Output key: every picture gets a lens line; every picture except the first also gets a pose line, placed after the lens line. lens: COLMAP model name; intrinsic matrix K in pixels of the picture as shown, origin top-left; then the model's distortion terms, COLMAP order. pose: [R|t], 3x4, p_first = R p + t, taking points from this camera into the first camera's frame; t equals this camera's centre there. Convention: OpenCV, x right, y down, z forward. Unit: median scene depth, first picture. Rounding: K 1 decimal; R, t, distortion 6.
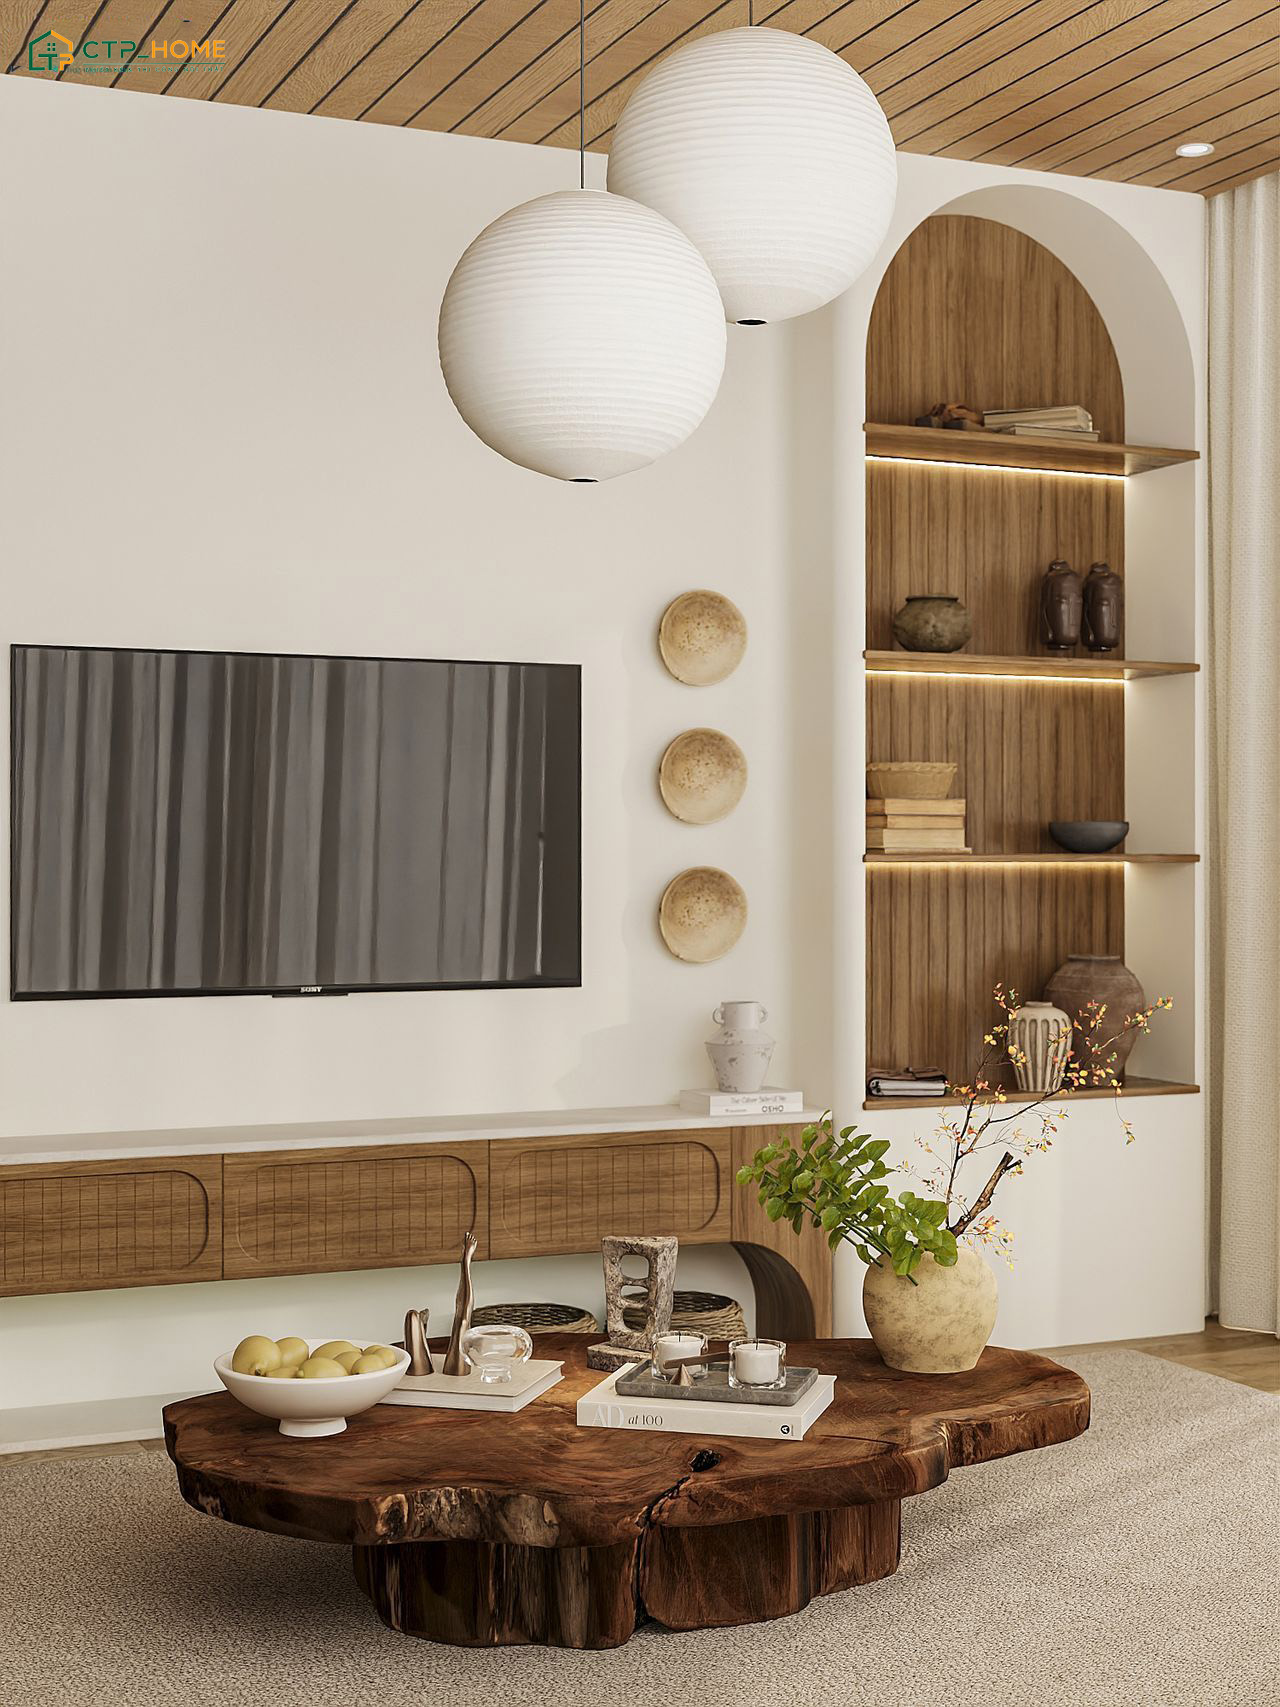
lens RADIAL K [[2355.7, 0, 640.0], [0, 2355.7, 853.5], [0, 0, 1]] dist [-0.000771, -0.043047]
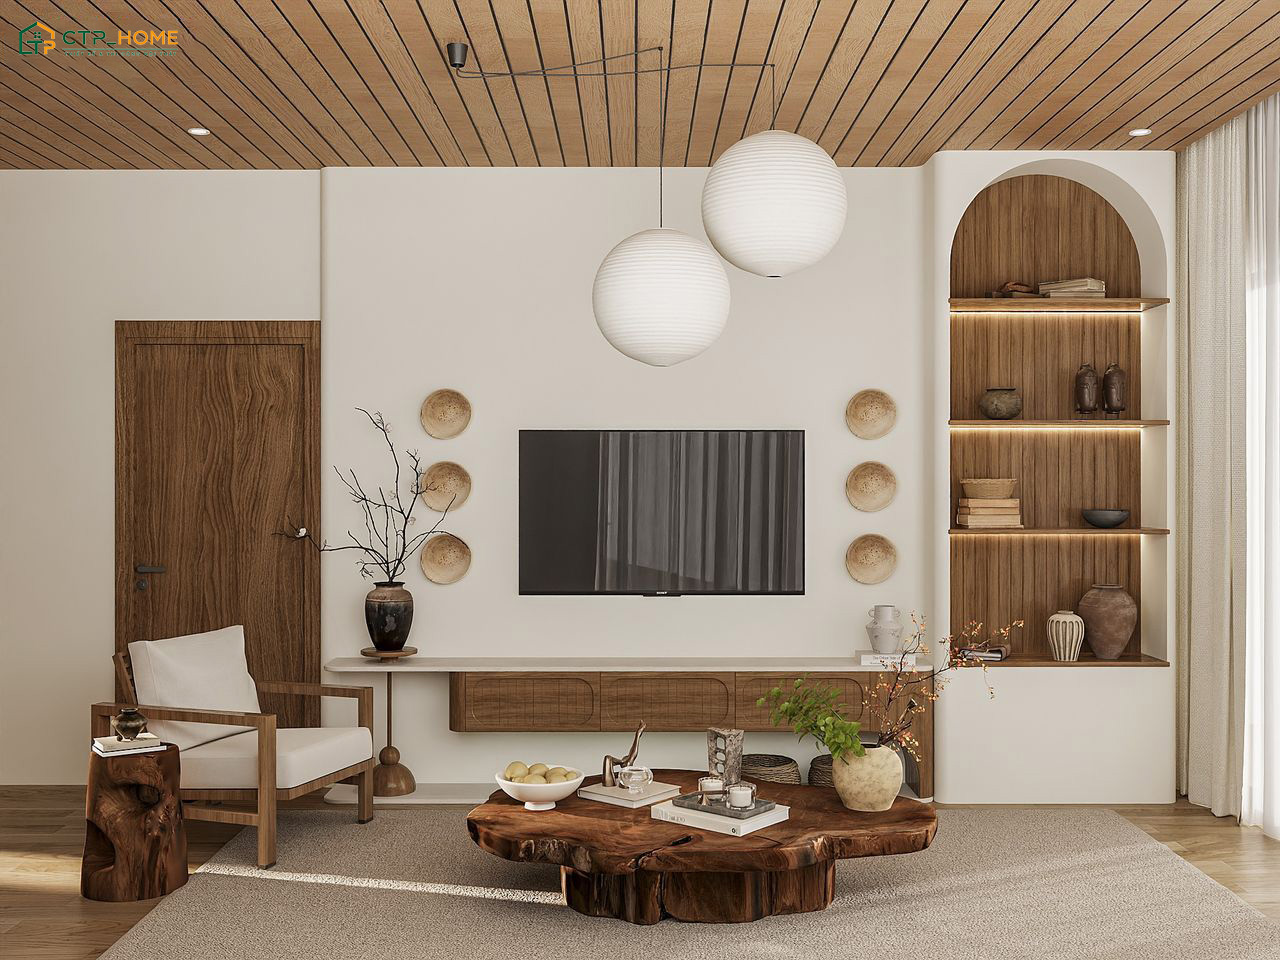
lens RADIAL K [[1304.1, 0, 640.0], [0, 1304.1, 480.0], [0, 0, 1]] dist [-0.007113, -0.004697]
pose [[0.912863, 0.000816, -0.408264, 0.286877], [-0.000733, 1.000000, 0.000358, -0.038299], [0.408264, -0.000028, 0.912864, -0.041711]]
